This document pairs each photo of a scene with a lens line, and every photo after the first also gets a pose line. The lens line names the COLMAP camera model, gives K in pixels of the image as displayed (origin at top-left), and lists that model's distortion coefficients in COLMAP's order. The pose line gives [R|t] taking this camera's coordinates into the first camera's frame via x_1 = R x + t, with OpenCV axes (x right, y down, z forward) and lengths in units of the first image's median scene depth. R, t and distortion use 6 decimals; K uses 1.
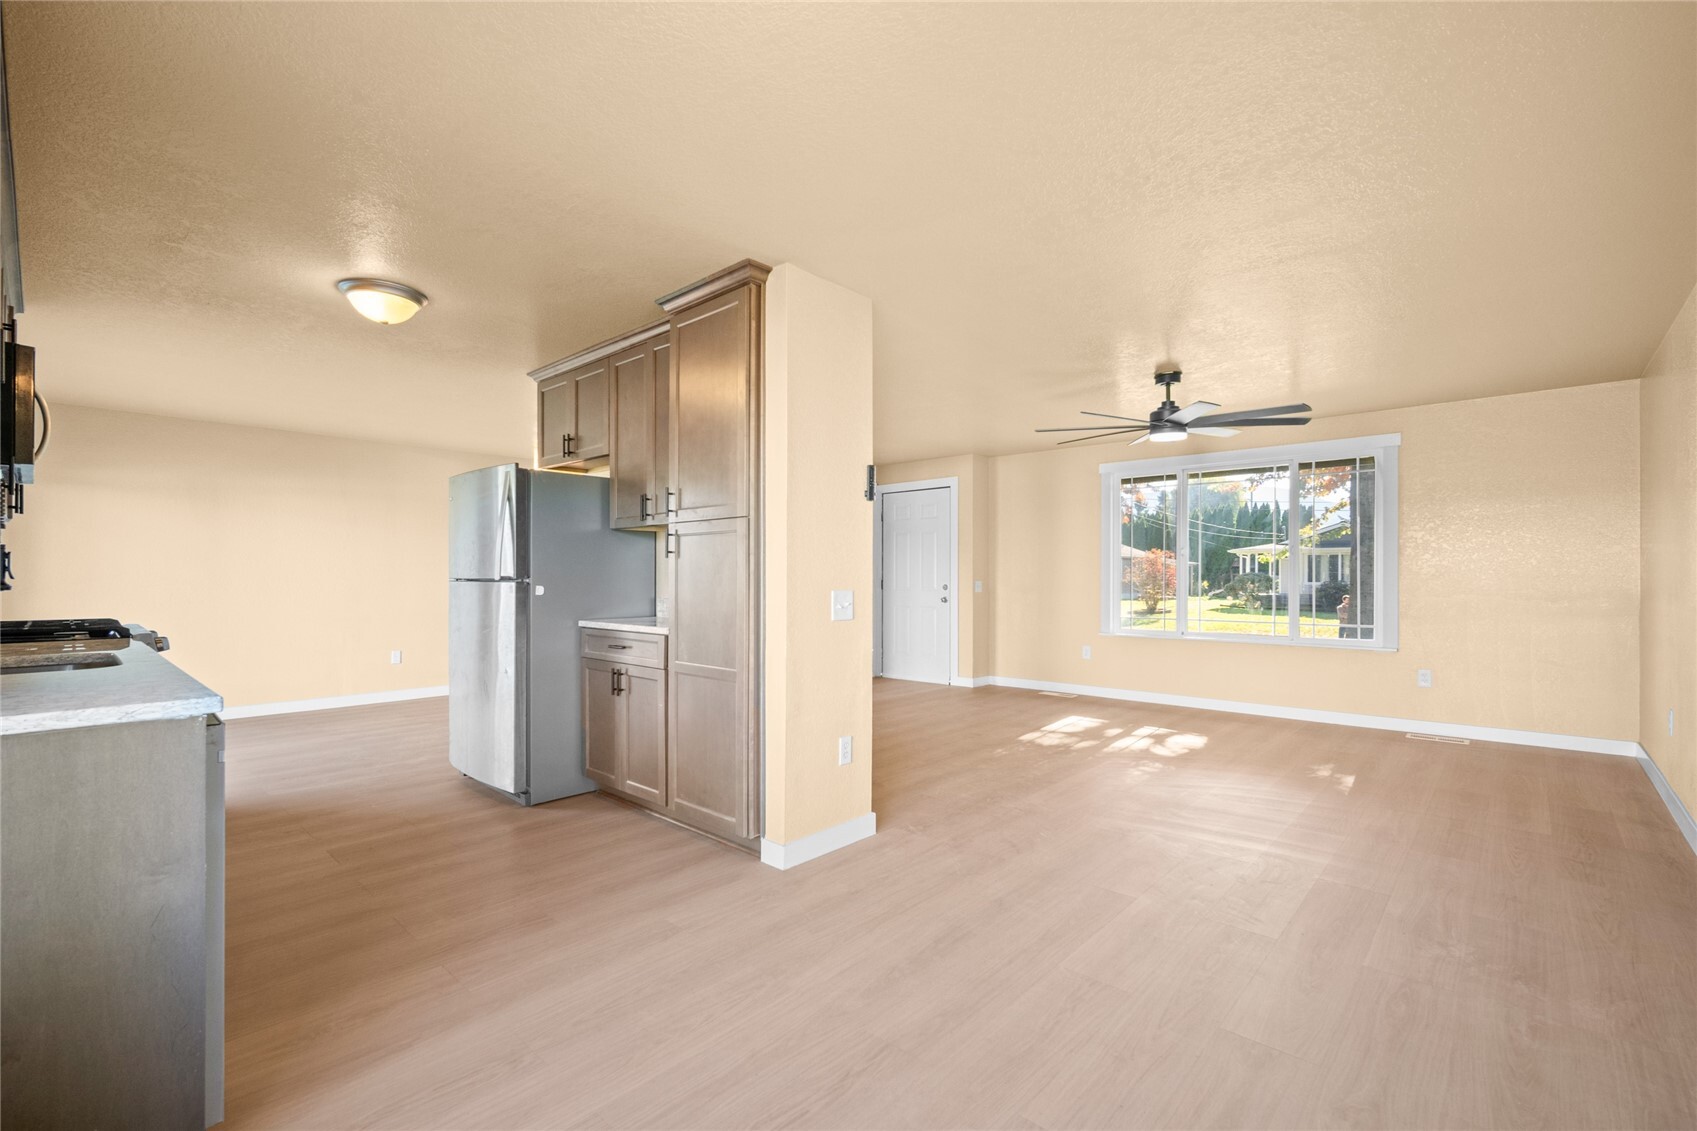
lens RADIAL K [[743.2, 0, 849.8], [0, 743.2, 576.5], [0, 0, 1]] dist [-0.011310, 0.004387]
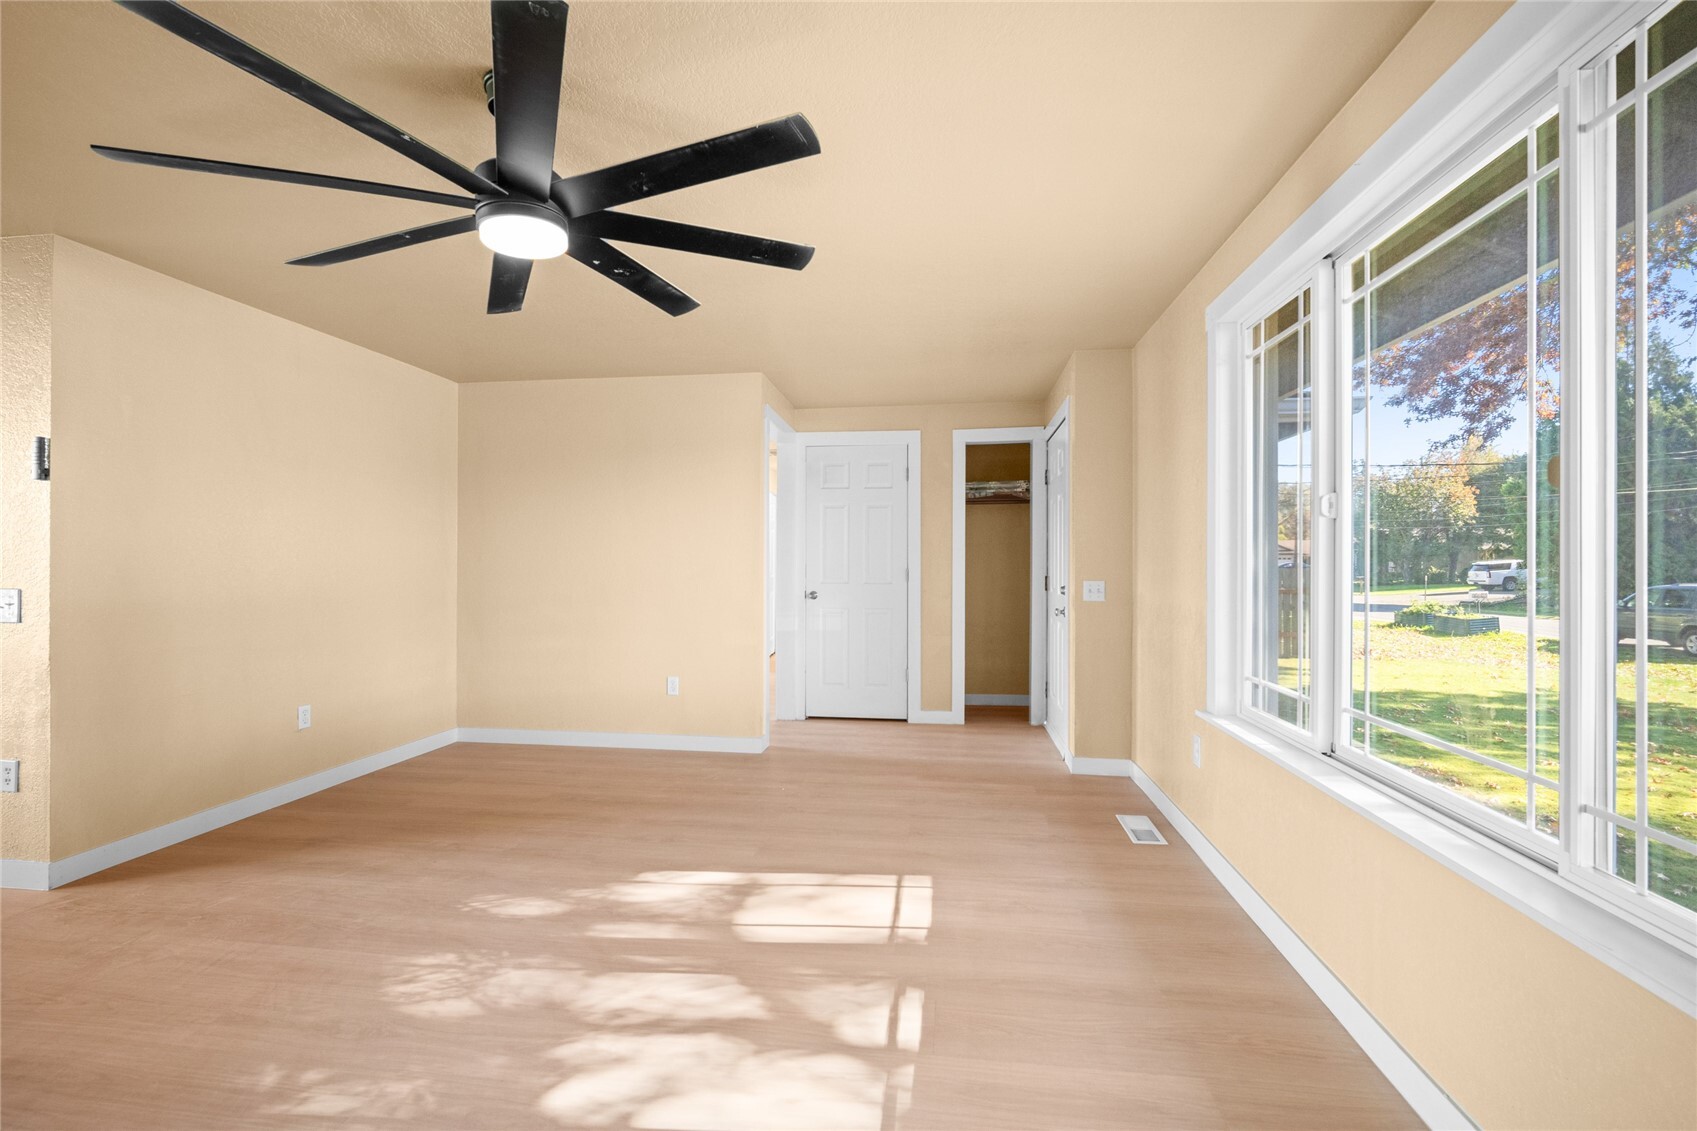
lens RADIAL K [[743.2, 0, 852.1], [0, 743.2, 561.9], [0, 0, 1]] dist [-0.011310, 0.004387]
pose [[0.568591, -0.000451, -0.822620, 1.258553], [-0.003193, 0.999991, -0.002755, -0.013345], [0.822614, 0.004193, 0.568584, 1.327640]]
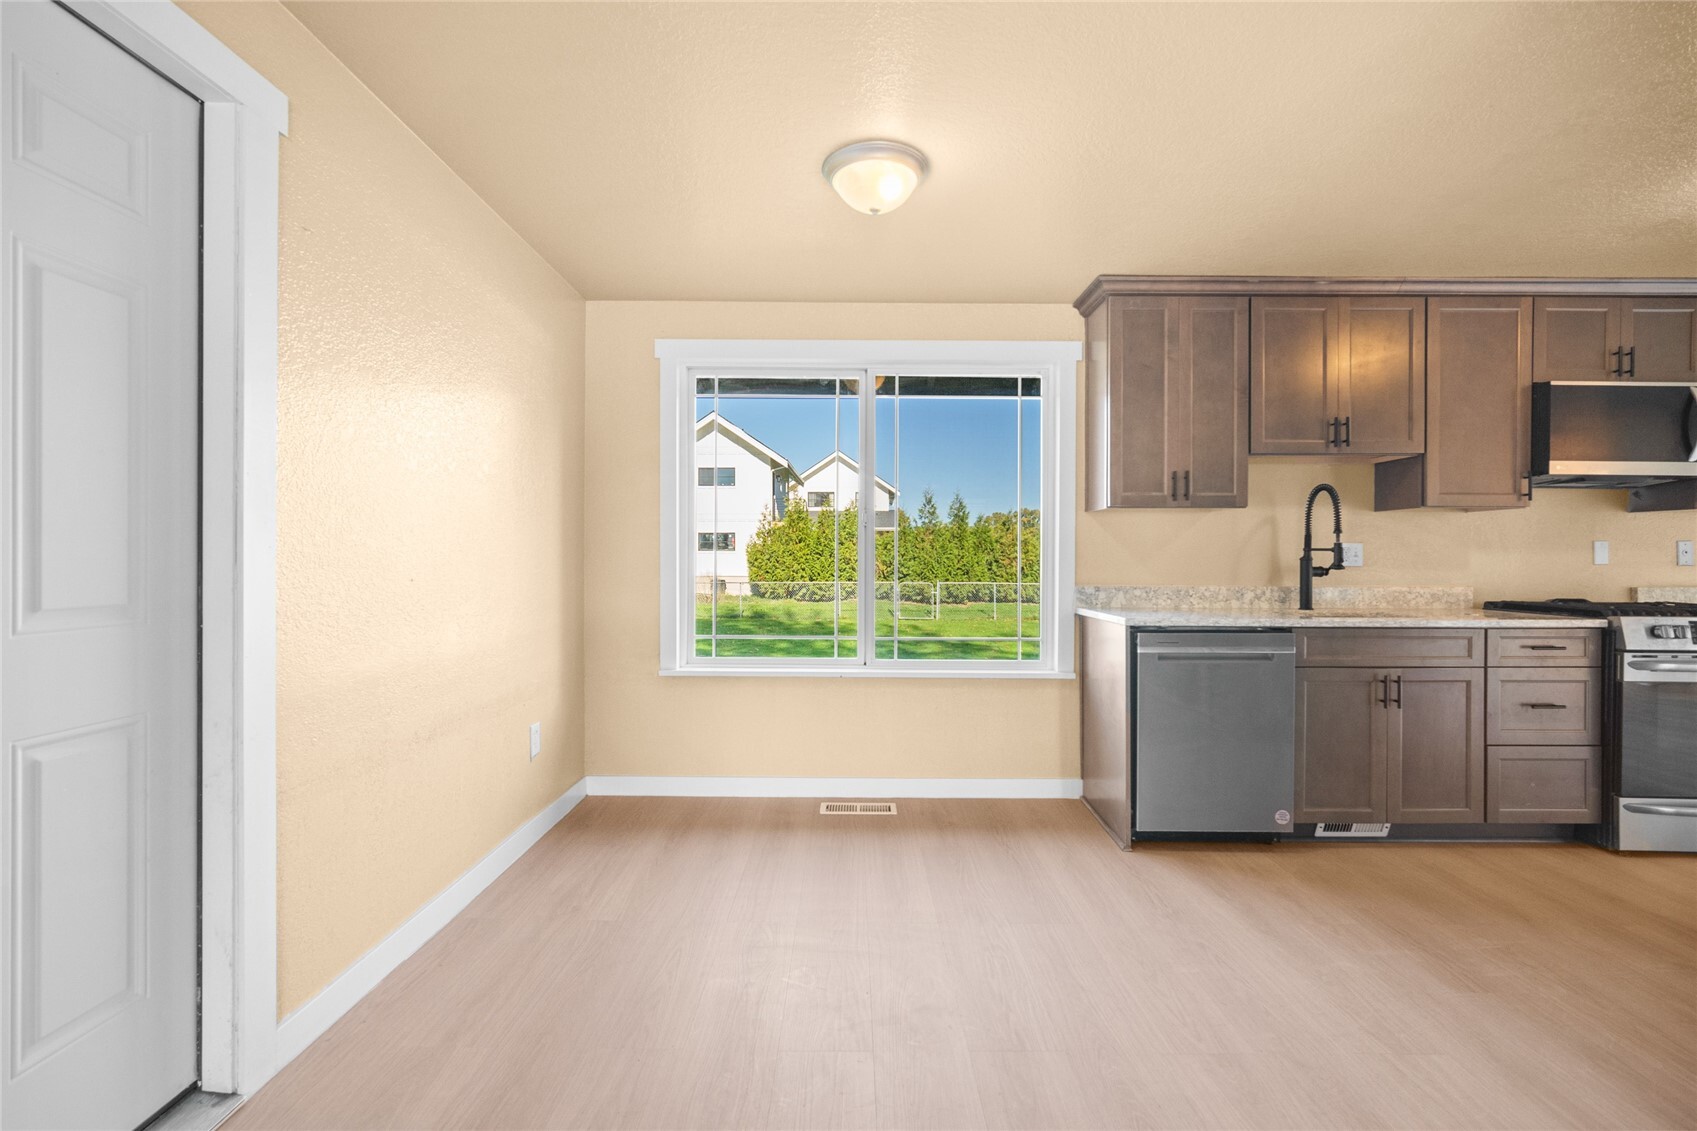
lens RADIAL K [[743.2, 0, 852.7], [0, 743.2, 560.6], [0, 0, 1]] dist [-0.011310, 0.004387]
pose [[-0.736683, -0.001370, -0.676237, 0.498539], [-0.005127, 0.999981, 0.003560, -0.002046], [0.676219, 0.006090, -0.736675, 0.892293]]
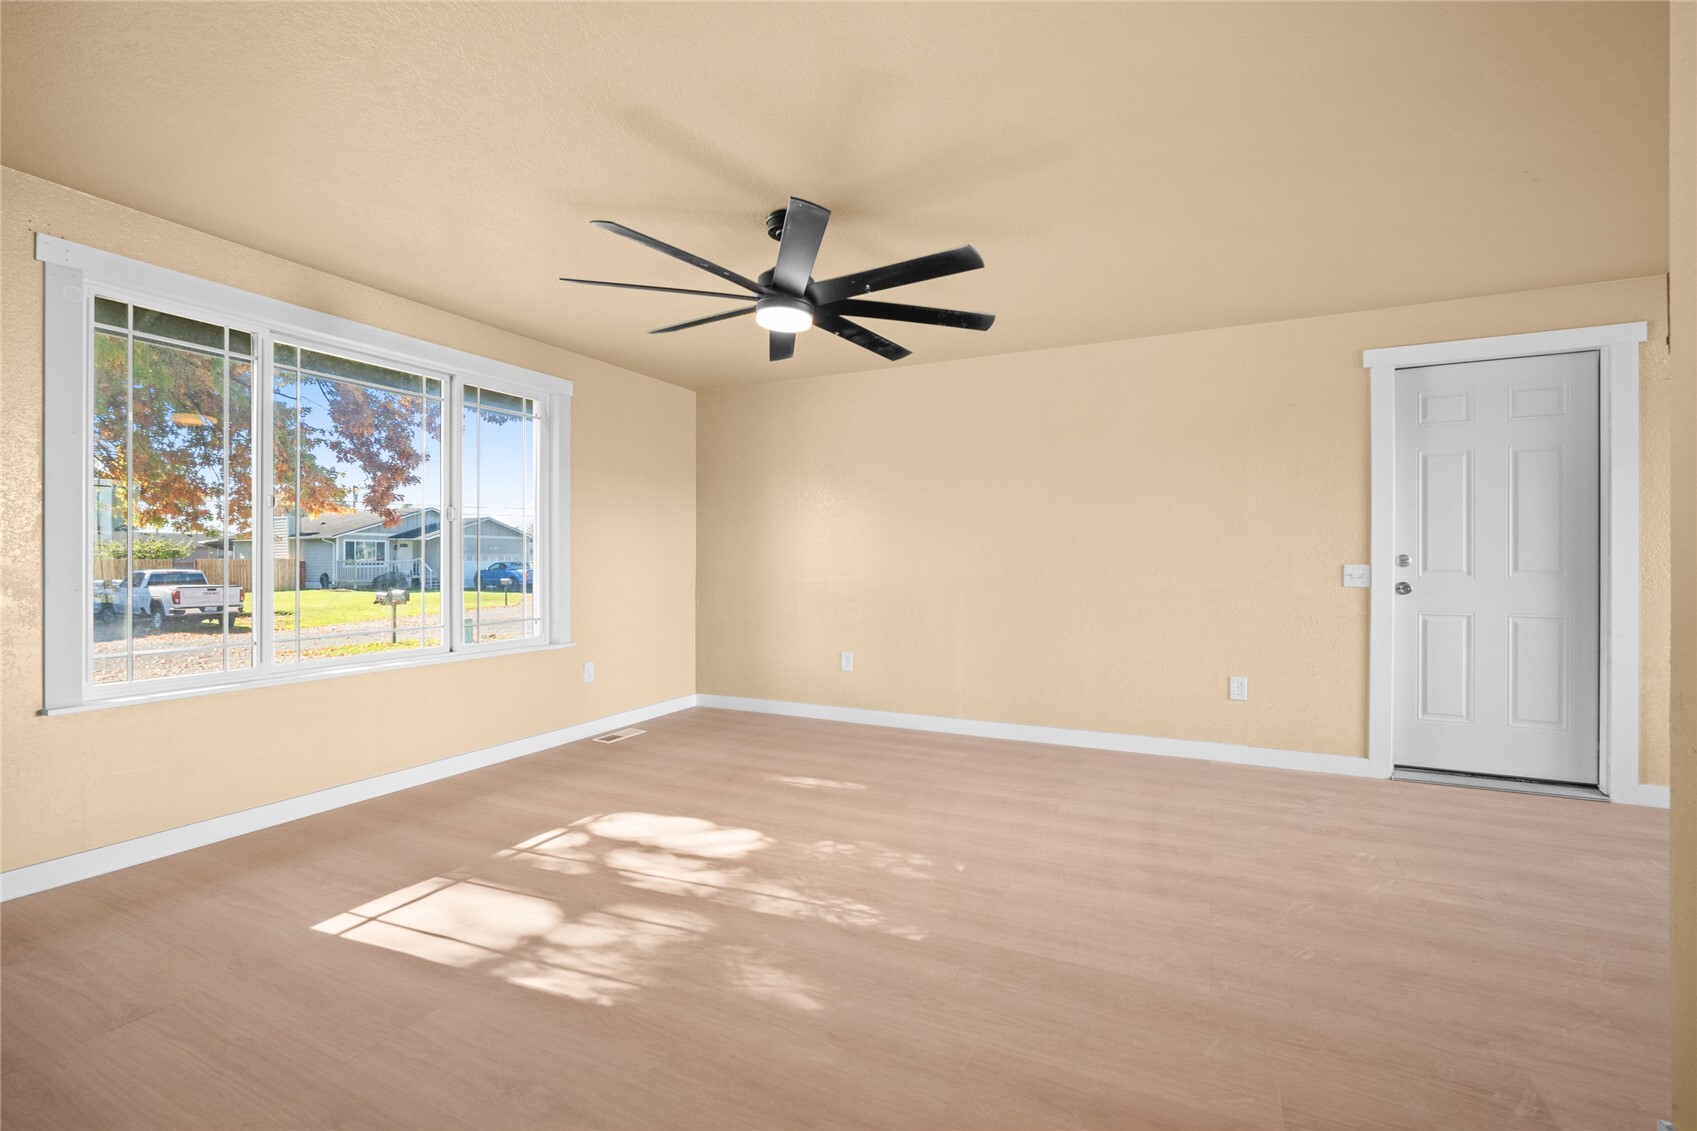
lens RADIAL K [[743.2, 0, 858.8], [0, 743.2, 561.9], [0, 0, 1]] dist [-0.011310, 0.004387]
pose [[-0.297896, -0.000028, 0.954598, -0.234645], [0.001240, 0.999999, 0.000416, 0.012731], [-0.954597, 0.001307, -0.297896, 1.620905]]
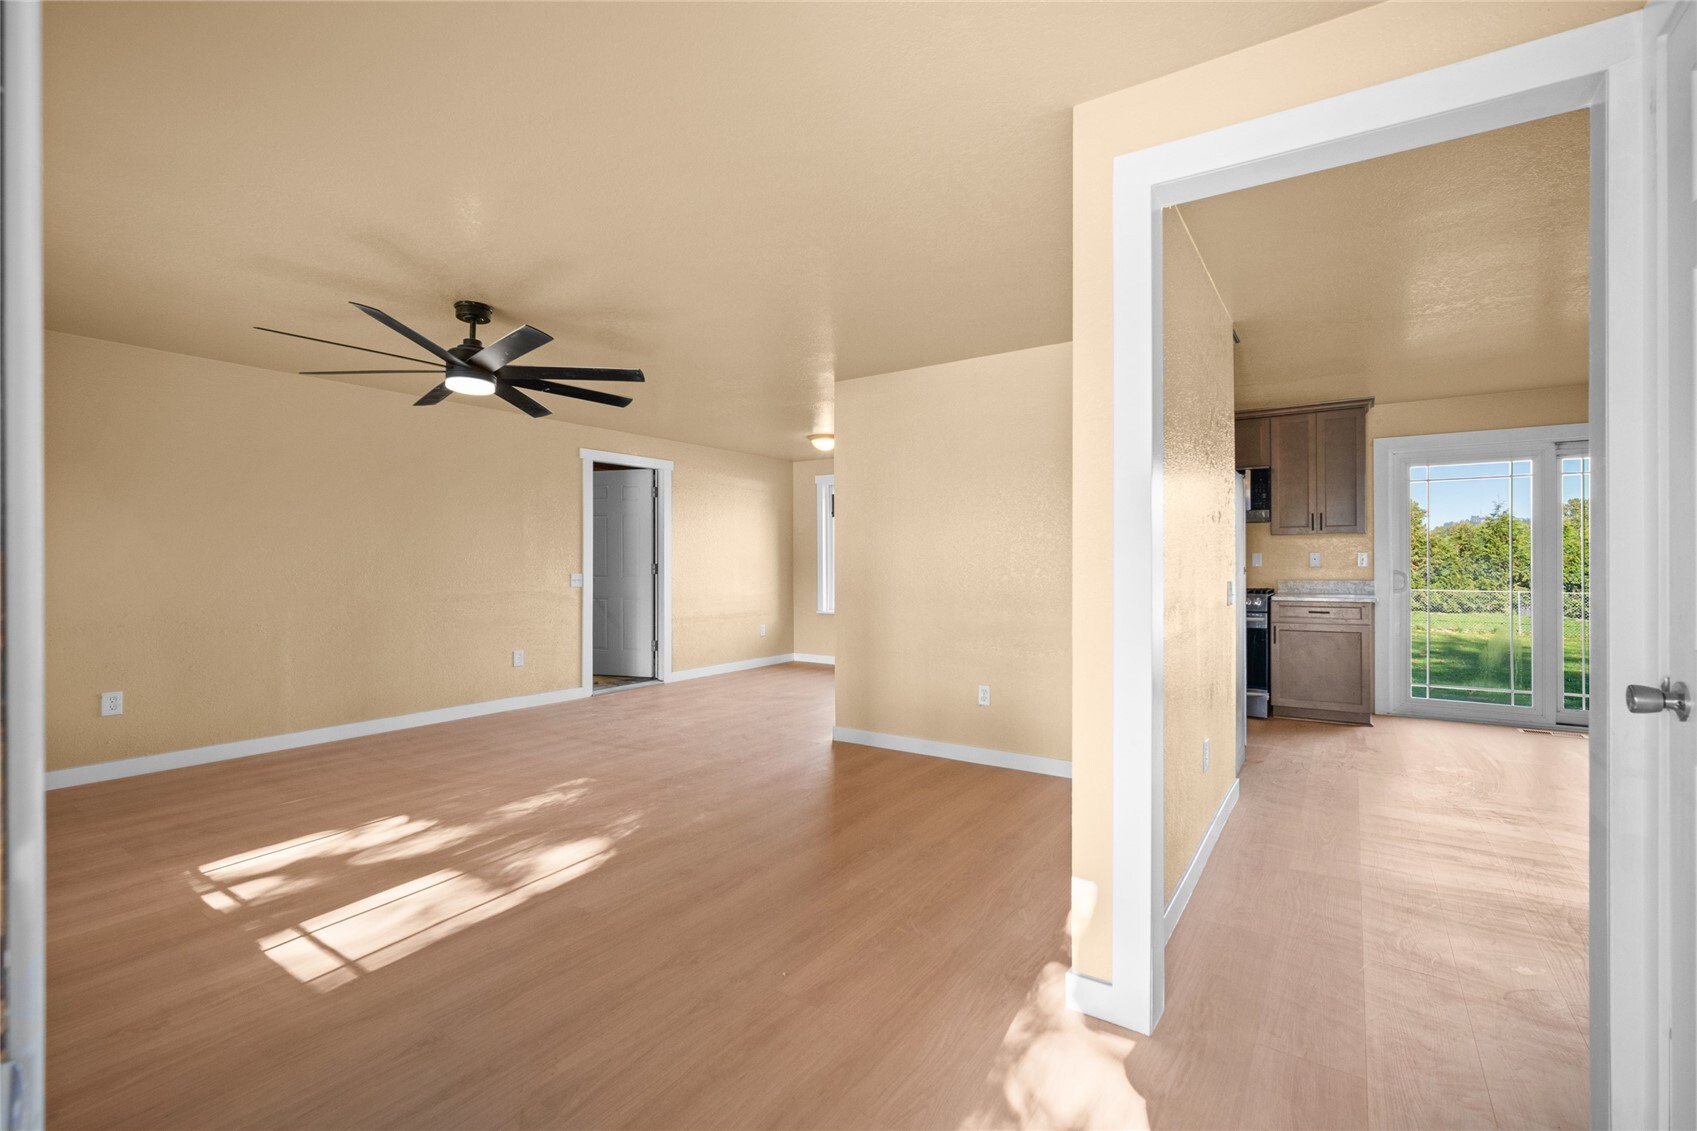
lens RADIAL K [[743.2, 0, 850.8], [0, 743.2, 565.0], [0, 0, 1]] dist [-0.011310, 0.004387]
pose [[-0.991096, 0.001660, -0.133136, 0.197813], [0.001173, 0.999992, 0.003734, -0.011402], [0.133141, 0.003544, -0.991091, 2.620187]]
